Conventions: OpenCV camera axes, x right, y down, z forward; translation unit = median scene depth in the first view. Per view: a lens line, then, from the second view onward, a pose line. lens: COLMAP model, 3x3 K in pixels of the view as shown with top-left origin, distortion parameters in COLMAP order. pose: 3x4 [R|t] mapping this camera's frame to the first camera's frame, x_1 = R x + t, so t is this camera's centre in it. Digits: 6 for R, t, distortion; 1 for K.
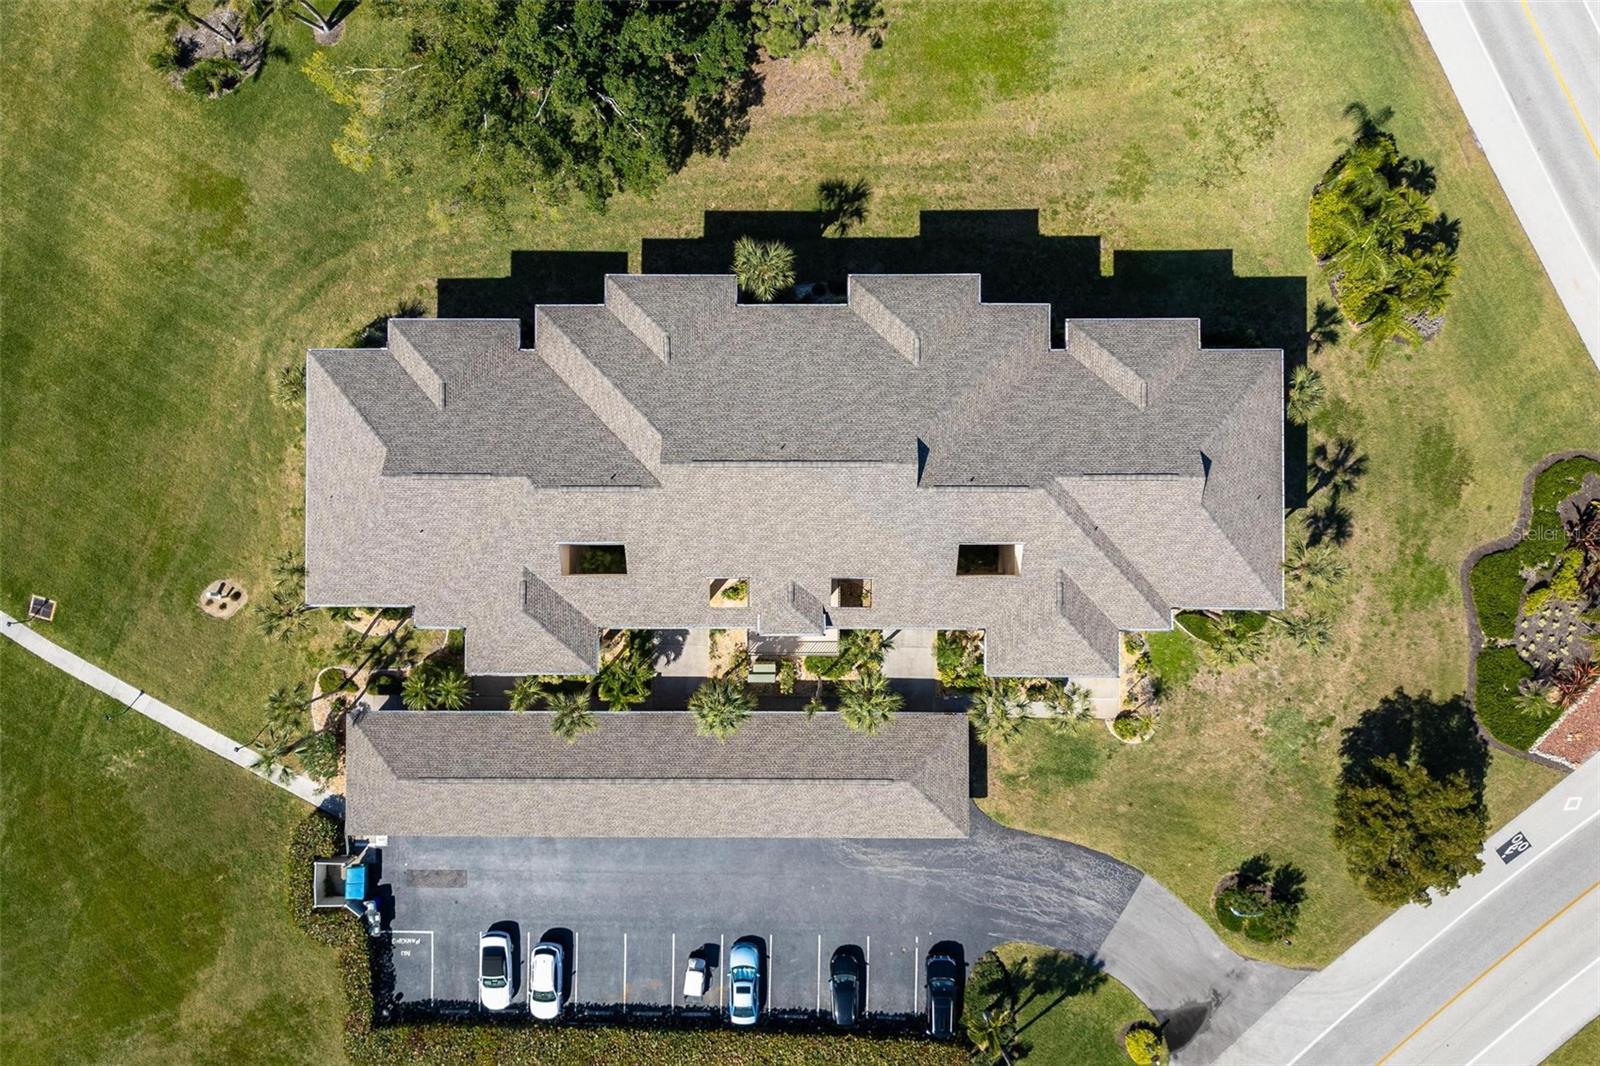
lens RADIAL K [[1168.3, 0, 797.5], [0, 1168.3, 550.2], [0, 0, 1]] dist [0.021089, -0.045276]
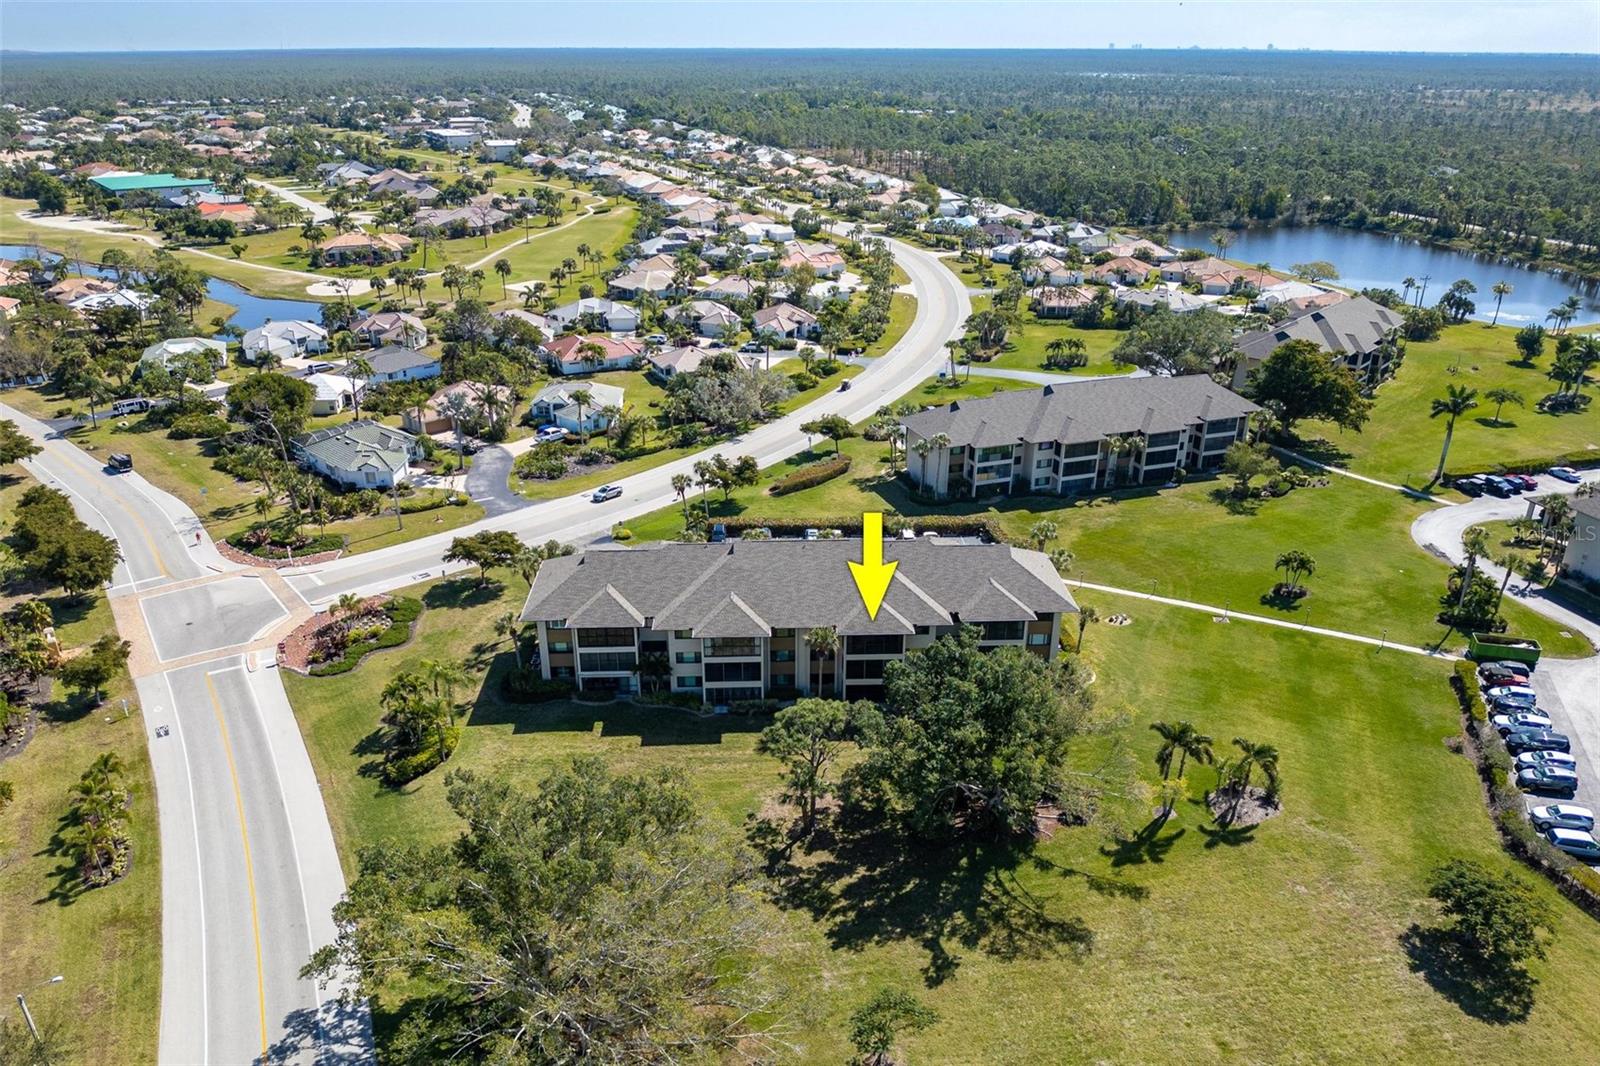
lens RADIAL K [[1168.3, 0, 797.5], [0, 1168.3, 550.2], [0, 0, 1]] dist [0.021089, -0.045276]
pose [[-0.998828, 0.016353, -0.045562, 0.070731], [-0.048277, -0.405616, 0.912768, -1.548389], [-0.003554, 0.913897, 0.405930, 0.168957]]
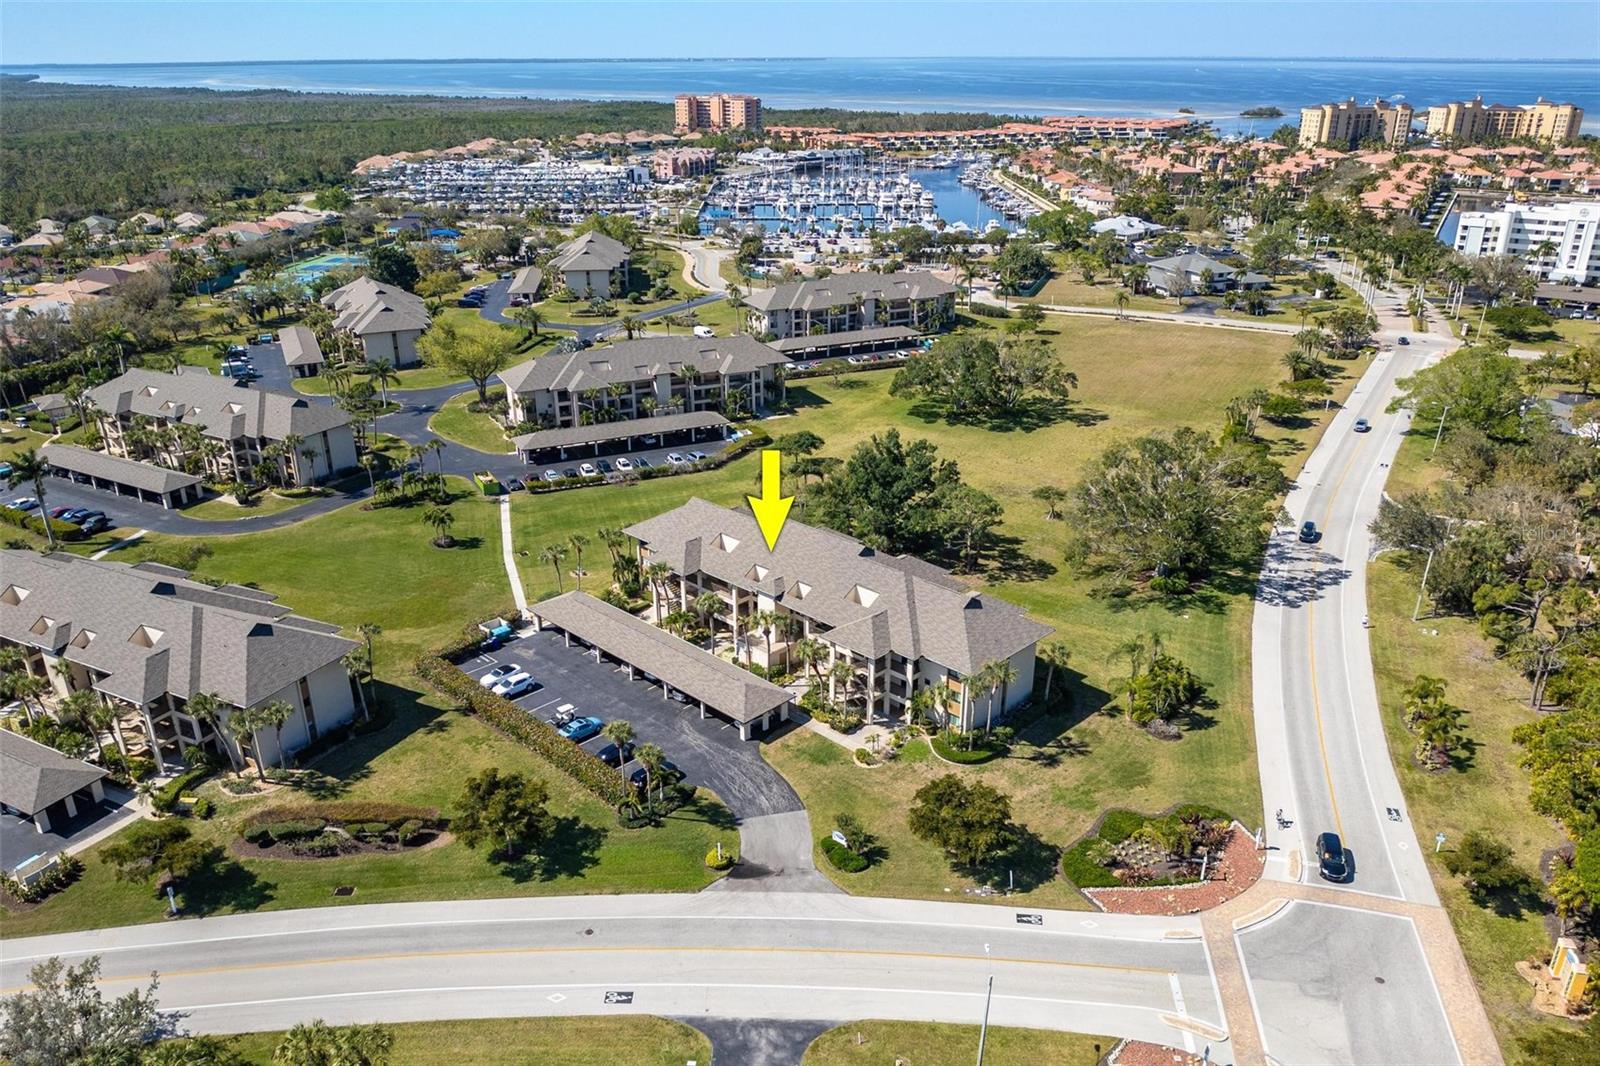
lens RADIAL K [[1167.6, 0, 794.8], [0, 1167.6, 585.7], [0, 0, 1]] dist [0.011440, -0.037692]
pose [[0.714701, 0.298059, -0.632743, 1.126267], [-0.699420, 0.309506, -0.644219, 1.139903], [0.003823, 0.902977, 0.429672, 0.122729]]
